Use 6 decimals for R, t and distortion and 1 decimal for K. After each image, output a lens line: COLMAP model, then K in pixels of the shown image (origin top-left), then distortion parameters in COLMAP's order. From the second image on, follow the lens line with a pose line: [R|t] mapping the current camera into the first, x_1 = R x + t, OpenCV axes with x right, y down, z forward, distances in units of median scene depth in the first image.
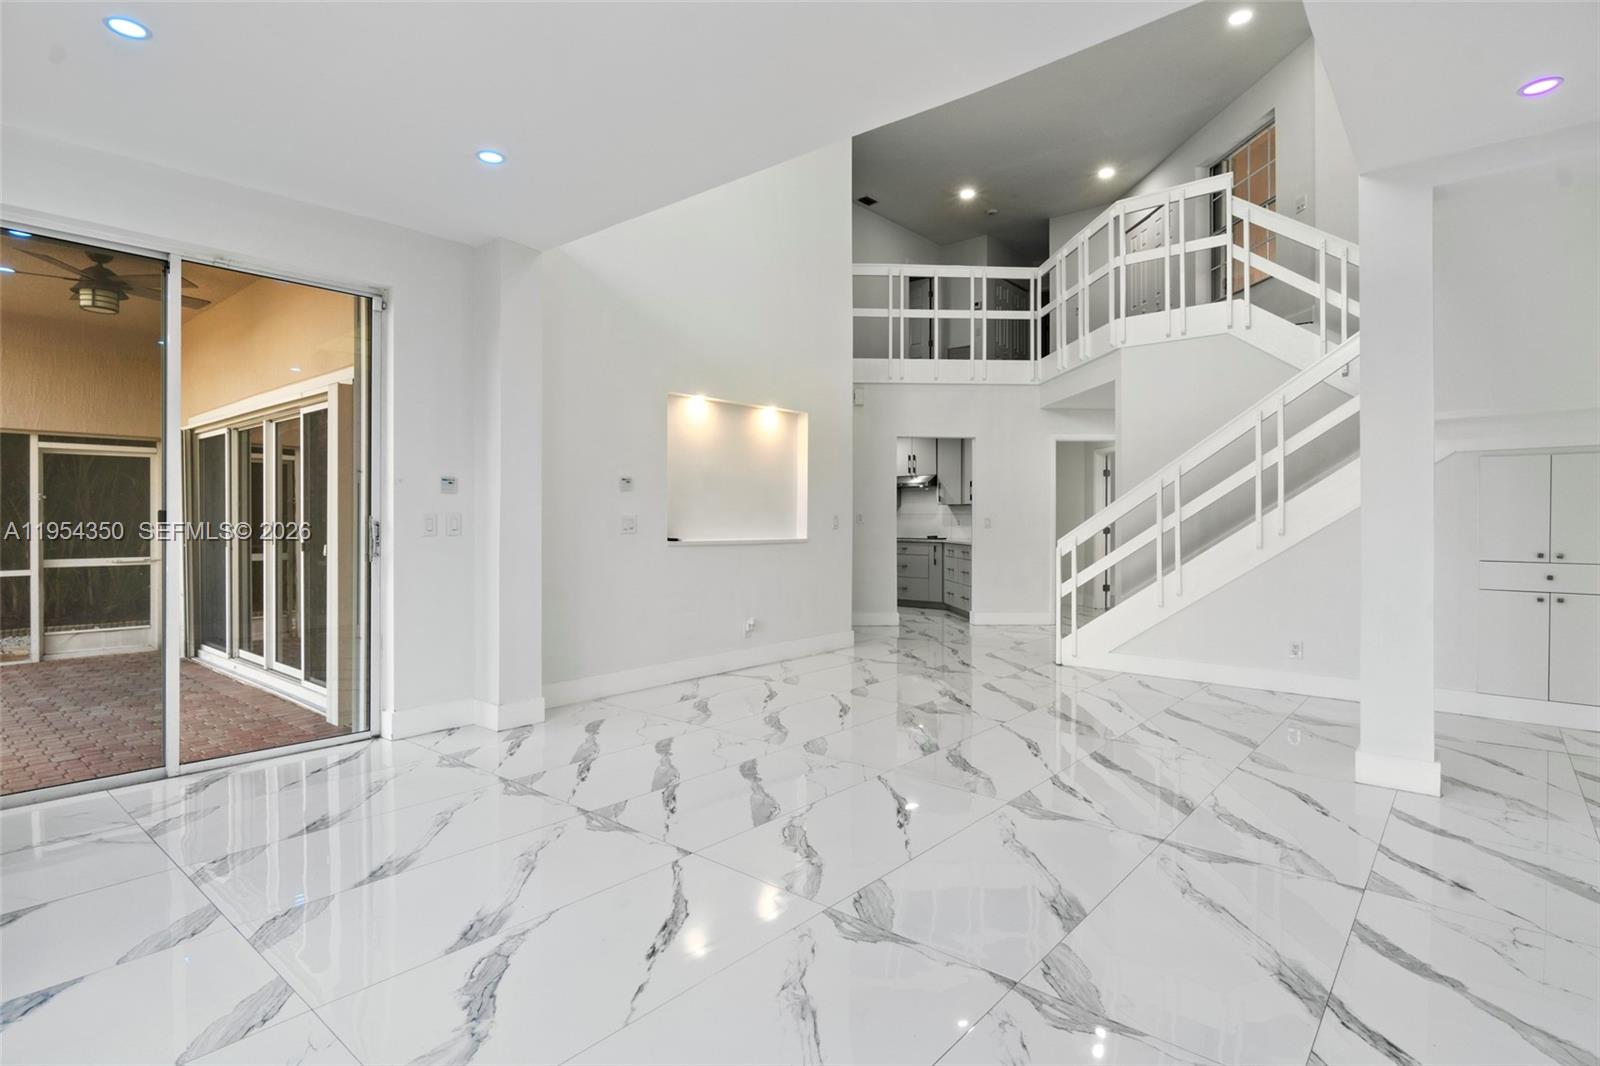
lens RADIAL K [[818.4, 0, 798.5], [0, 818.4, 522.4], [0, 0, 1]] dist [-0.011644, 0.000313]
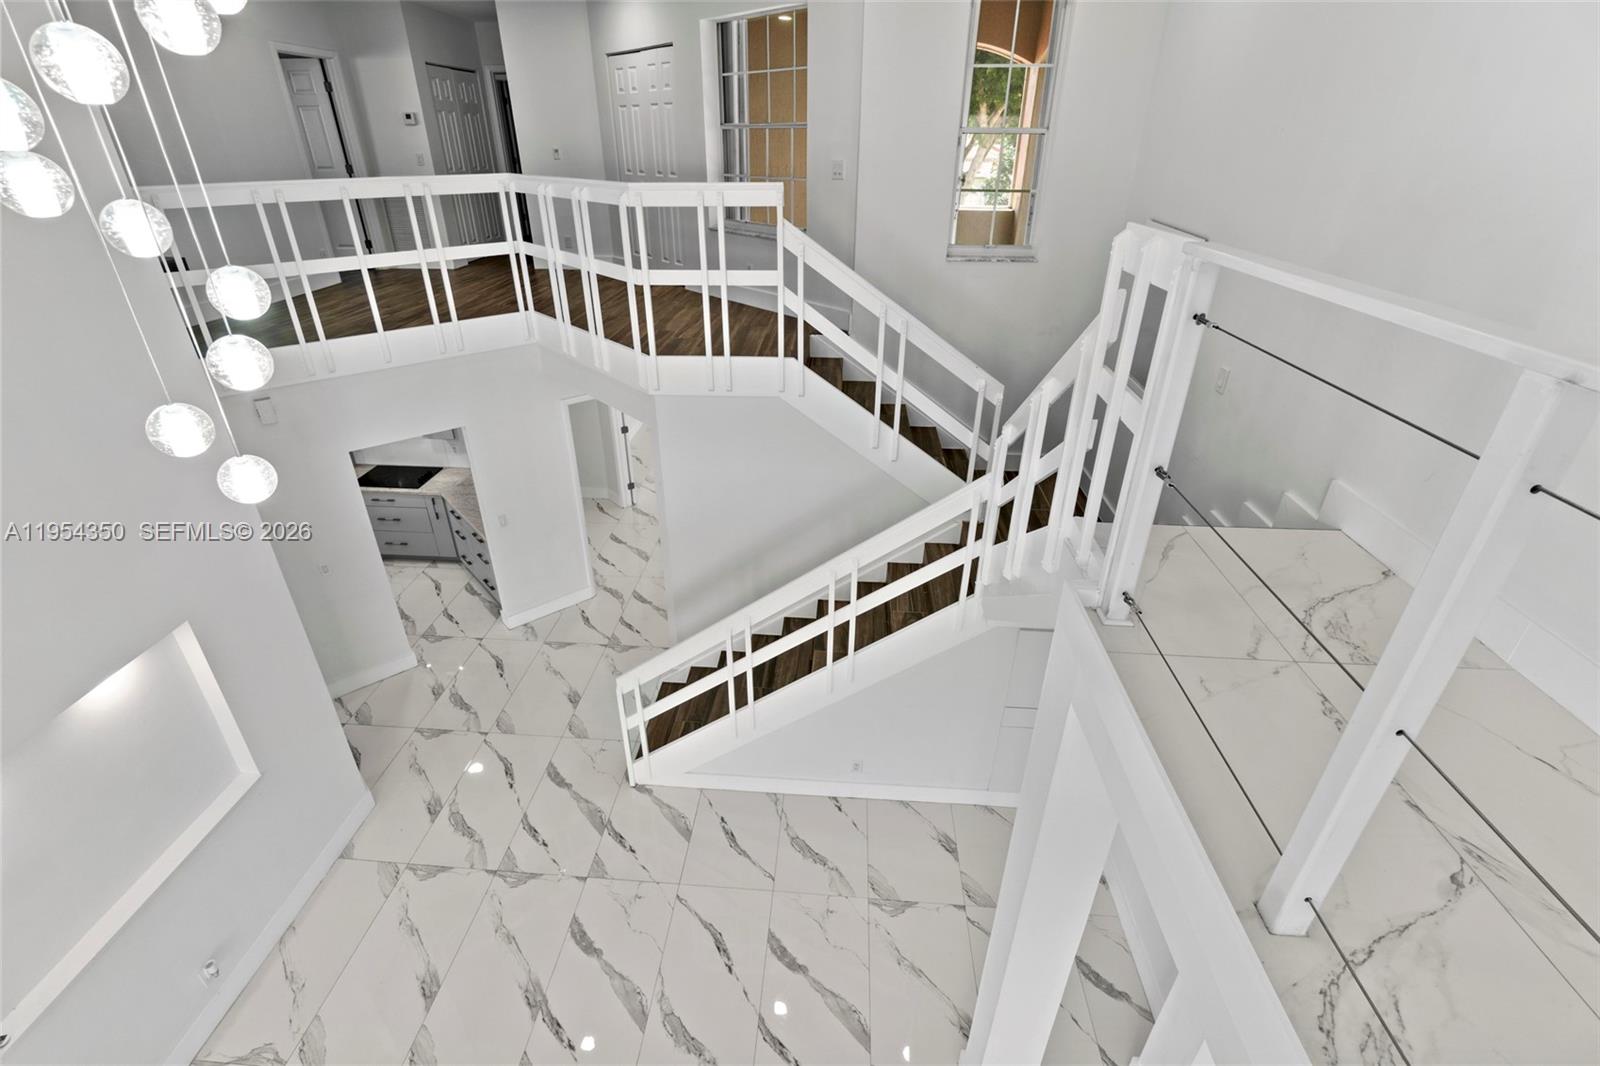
lens RADIAL K [[729.4, 0, 795.0], [0, 729.4, 533.3], [0, 0, 1]] dist [-0.002681, -0.000183]
pose [[0.809102, -0.280584, 0.516359, 0.119796], [-0.001028, 0.877980, 0.478696, -0.469121], [-0.587667, -0.387844, 0.710087, 0.415690]]
